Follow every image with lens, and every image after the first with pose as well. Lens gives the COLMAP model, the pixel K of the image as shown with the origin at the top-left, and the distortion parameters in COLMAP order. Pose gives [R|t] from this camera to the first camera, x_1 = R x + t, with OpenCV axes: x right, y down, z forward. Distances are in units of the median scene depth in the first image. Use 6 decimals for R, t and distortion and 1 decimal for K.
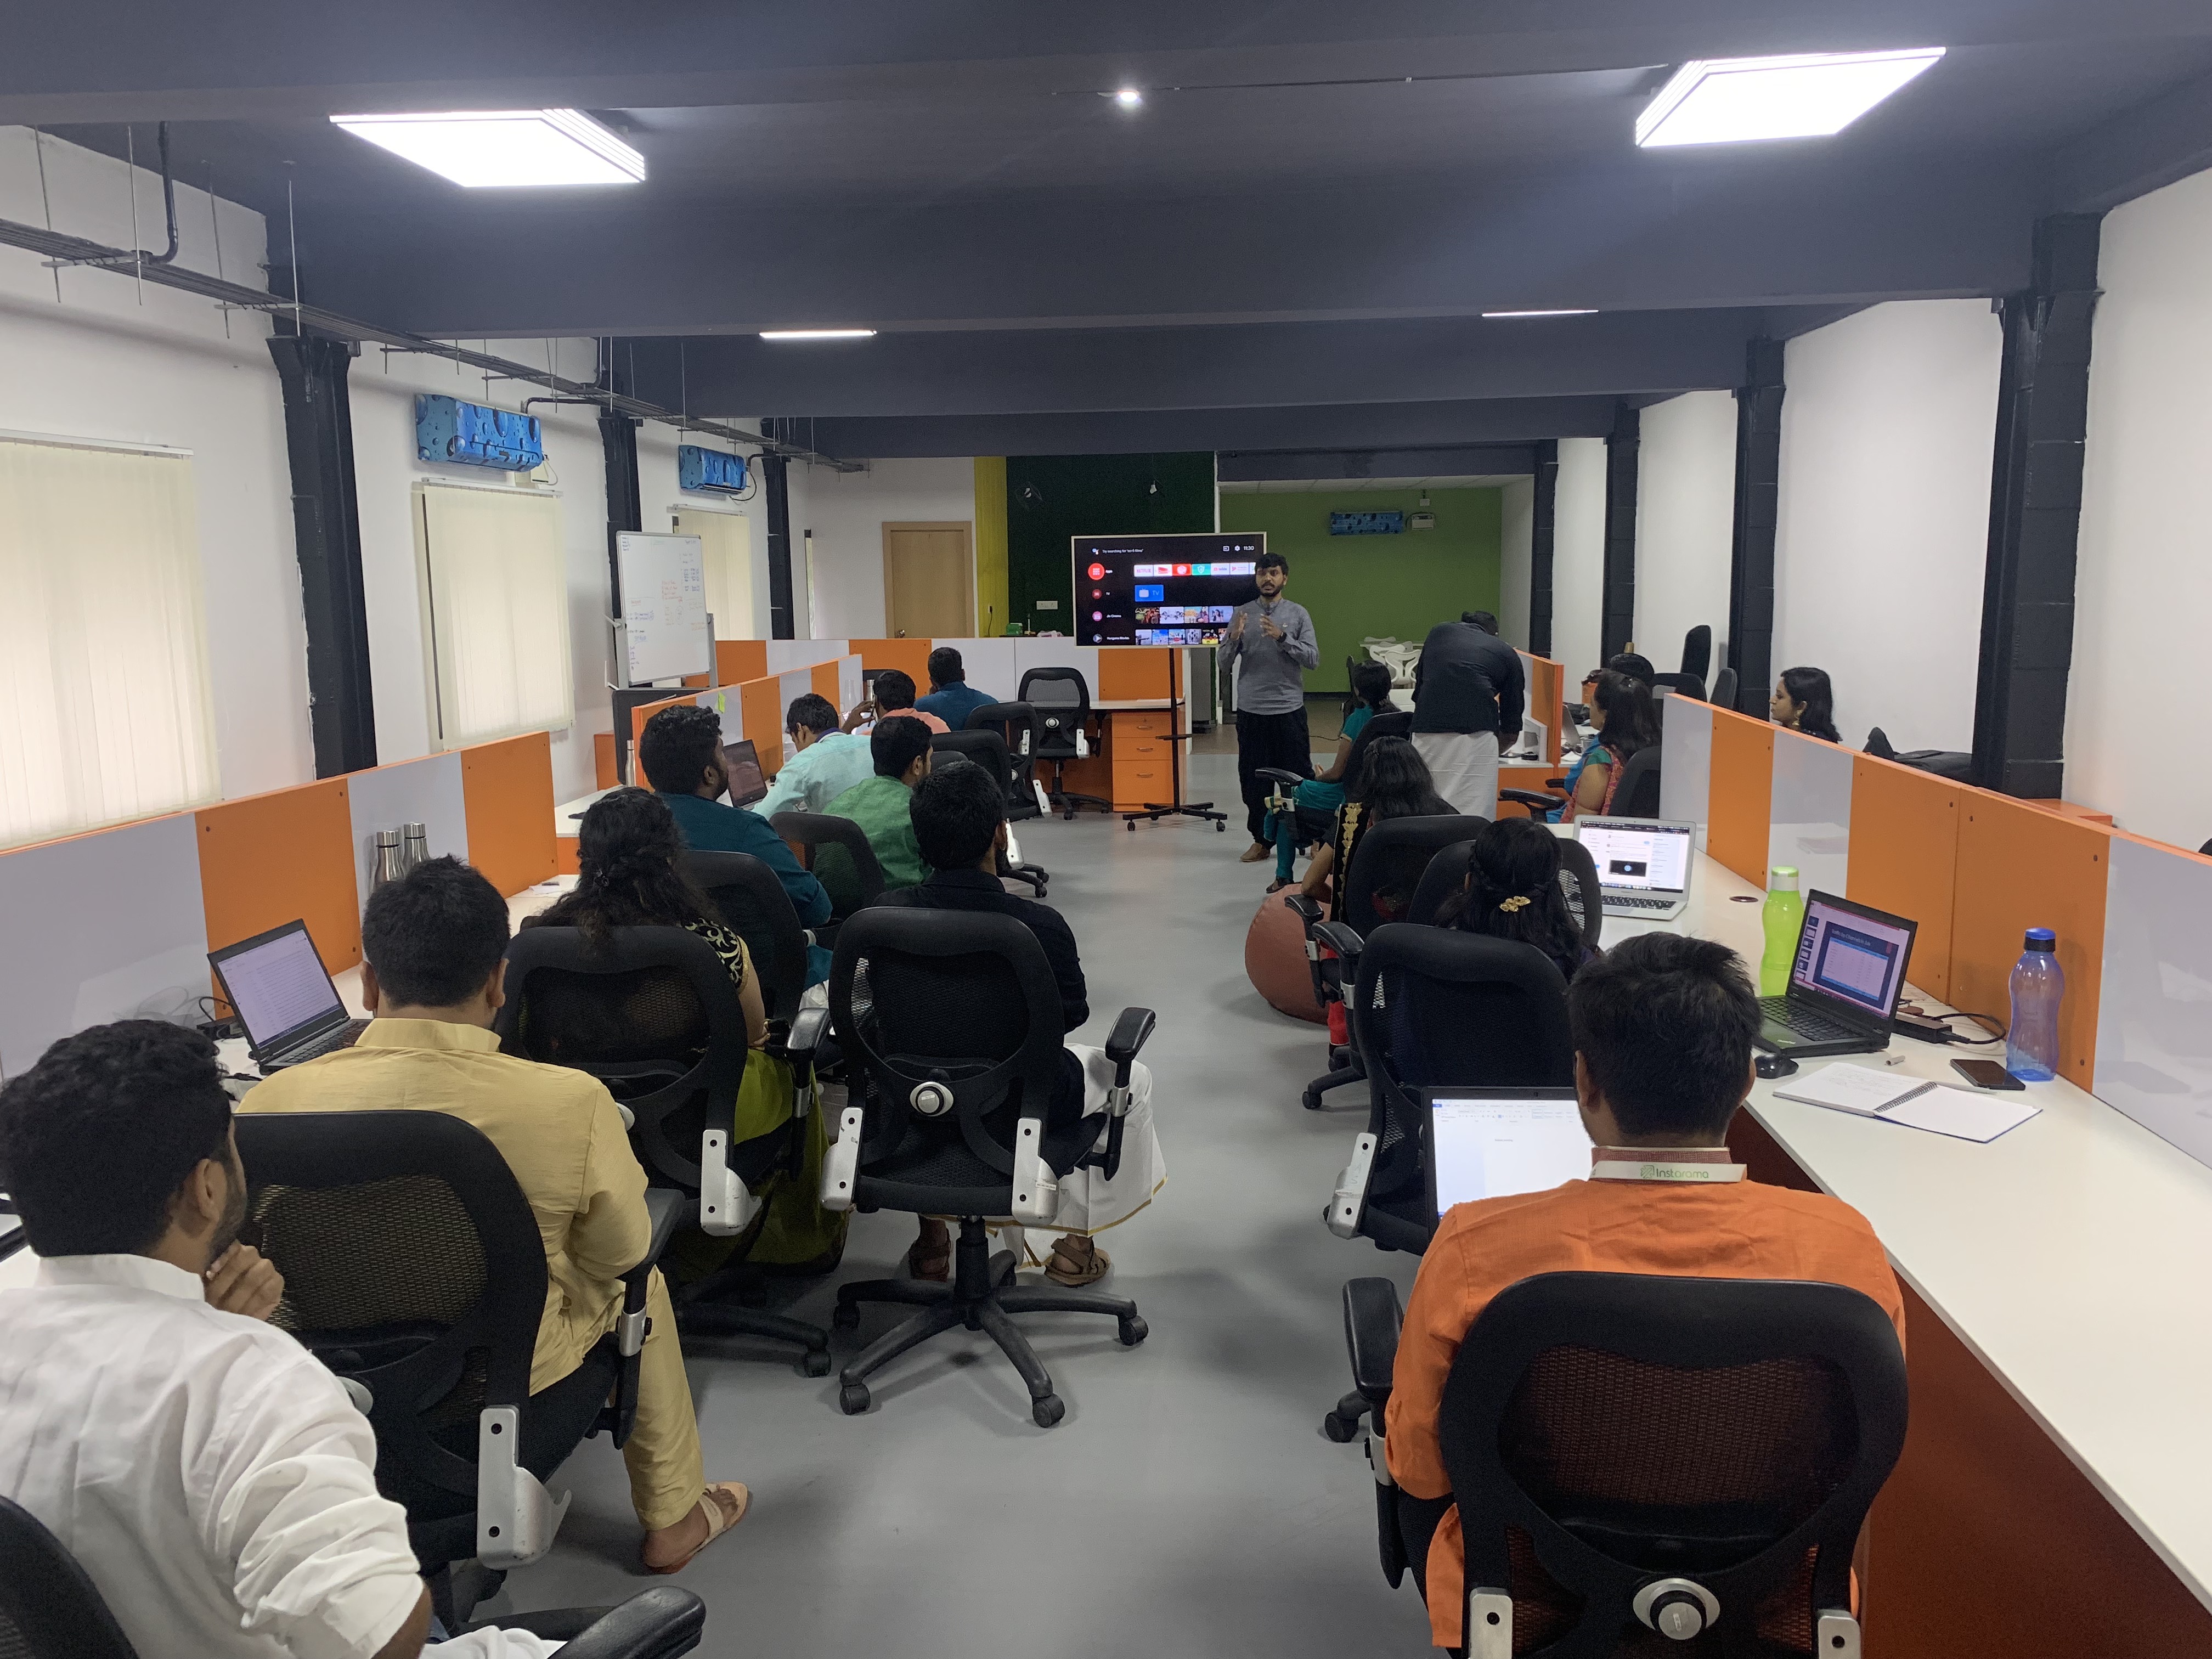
lens RADIAL K [[1702.2, 0, 1106.0], [0, 1702.2, 829.5], [0, 0, 1]] dist [-0.004336, 0.035392]
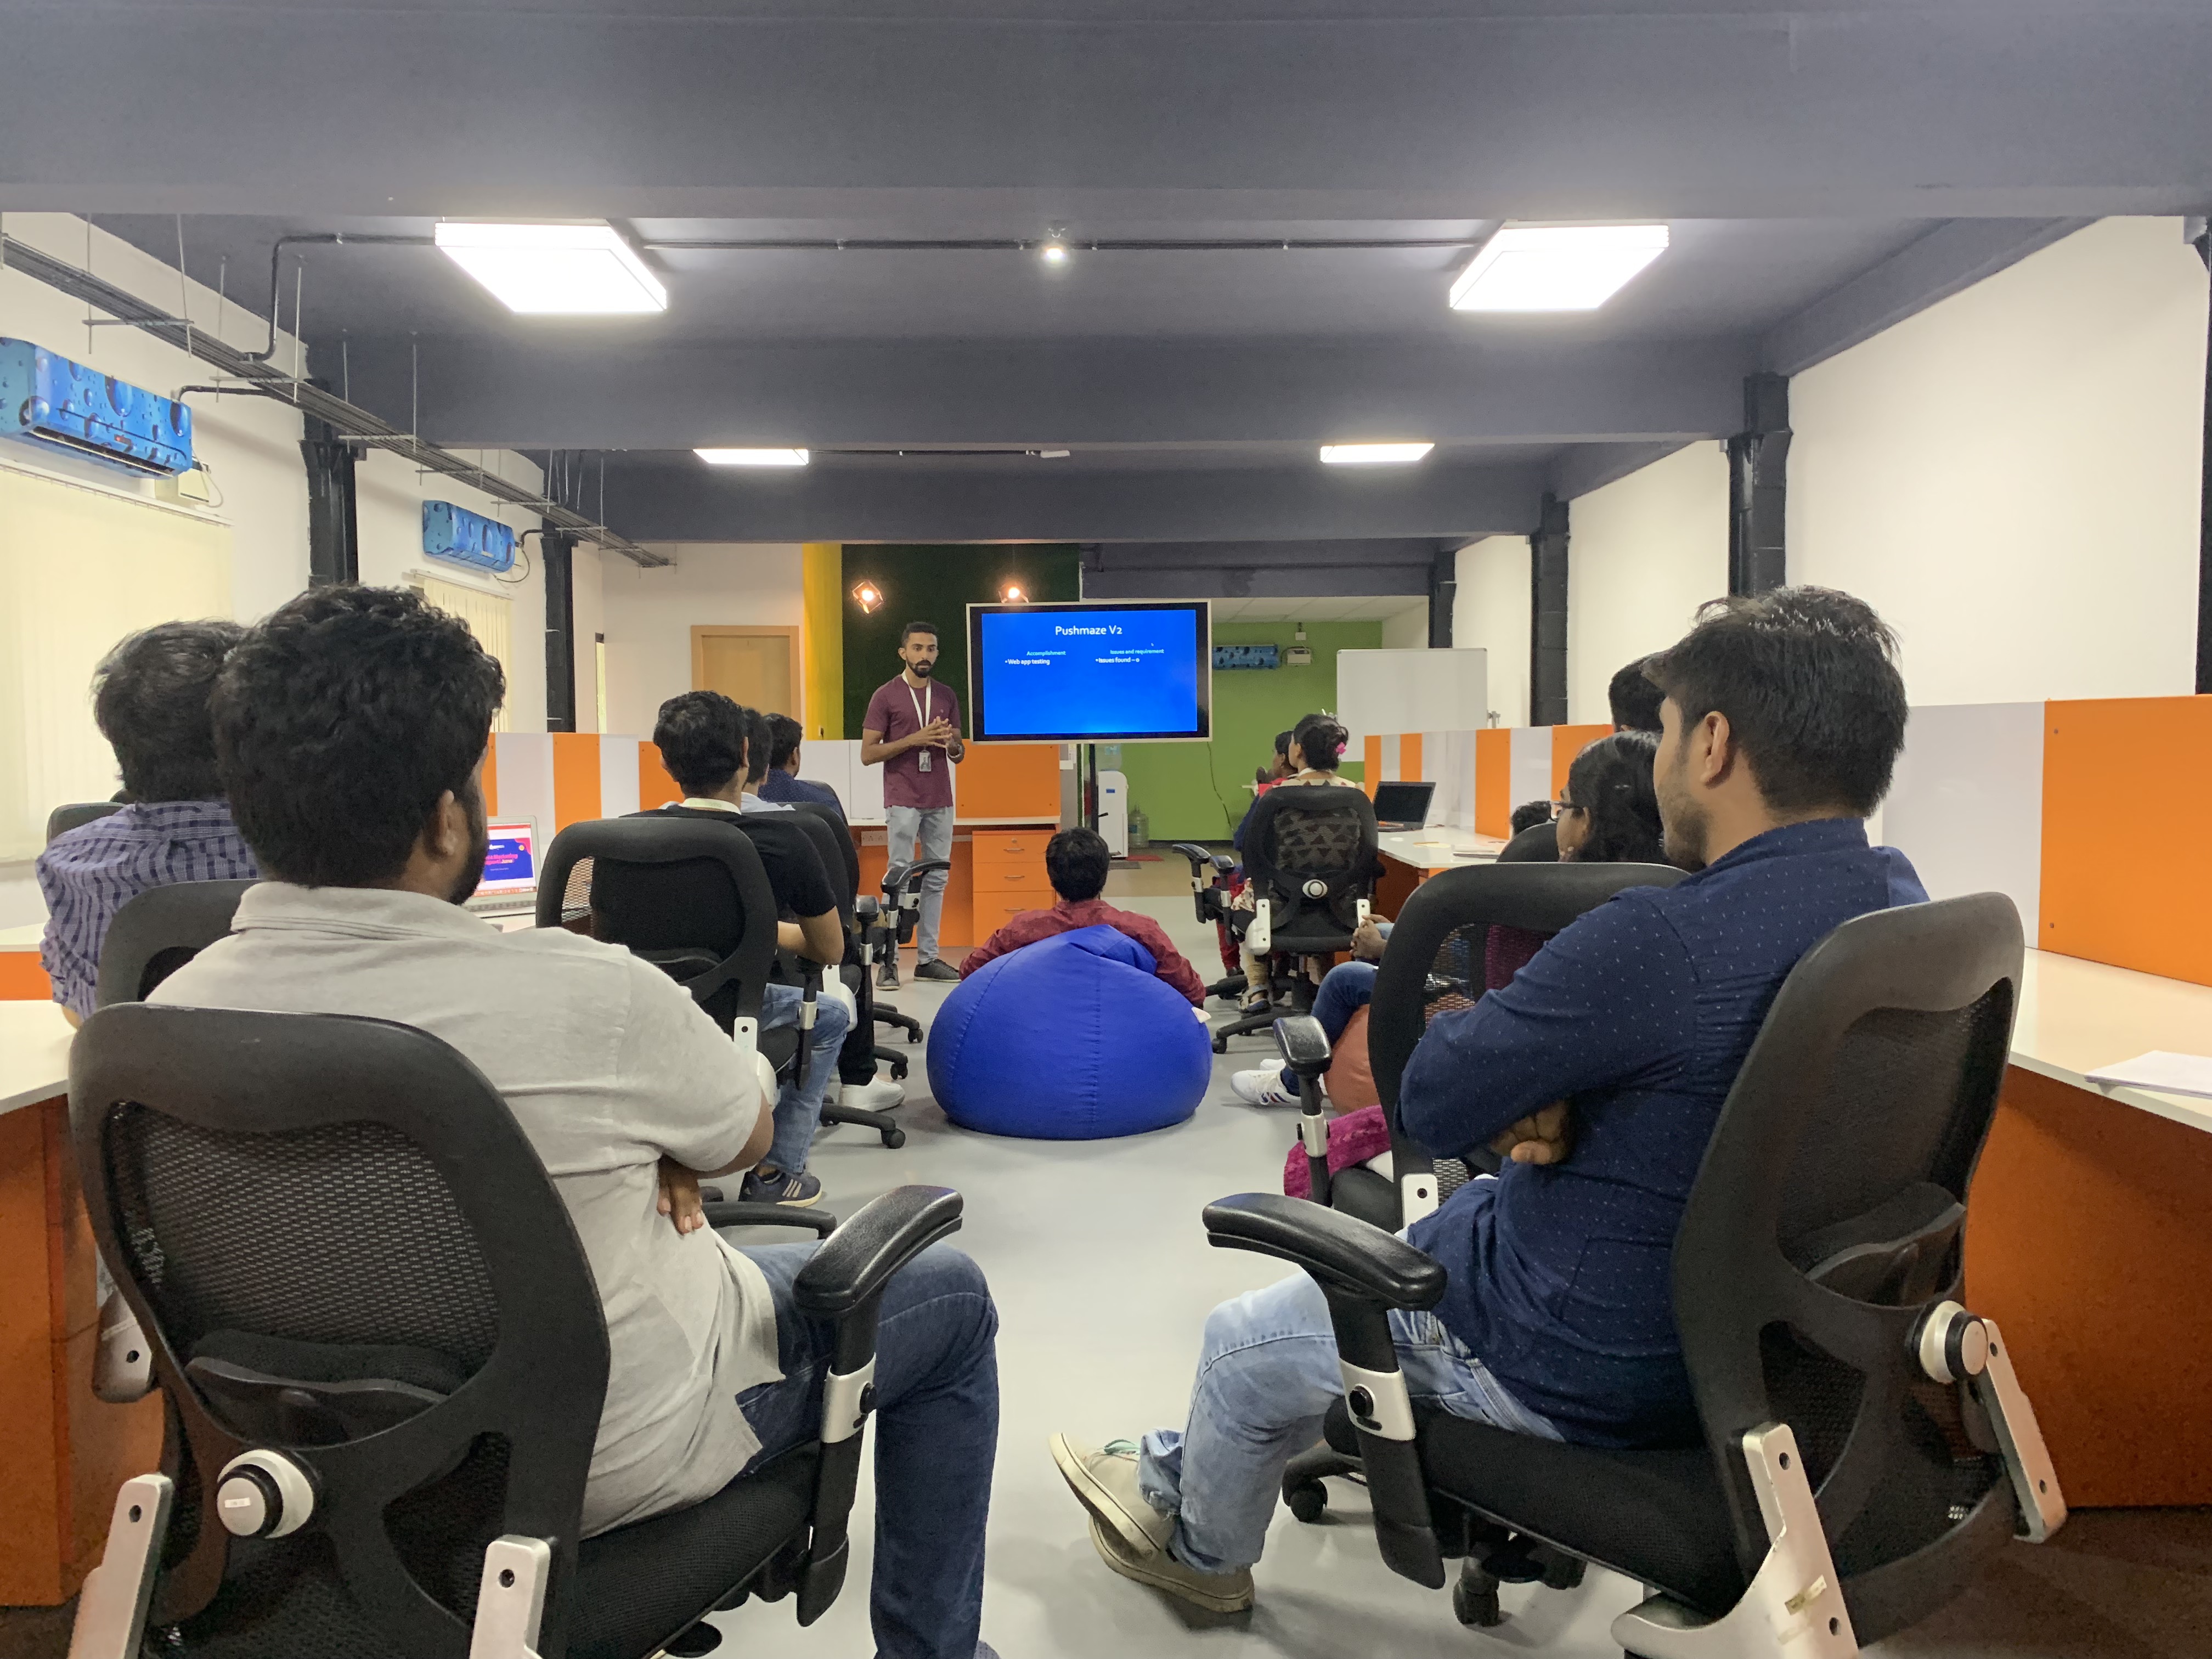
lens RADIAL K [[1702.2, 0, 1106.0], [0, 1702.2, 829.5], [0, 0, 1]] dist [-0.004336, 0.035392]
pose [[0.995189, -0.001053, 0.097964, -0.012215], [0.011640, 0.994130, -0.107563, 0.015025], [-0.097275, 0.108186, 0.989360, 0.195900]]
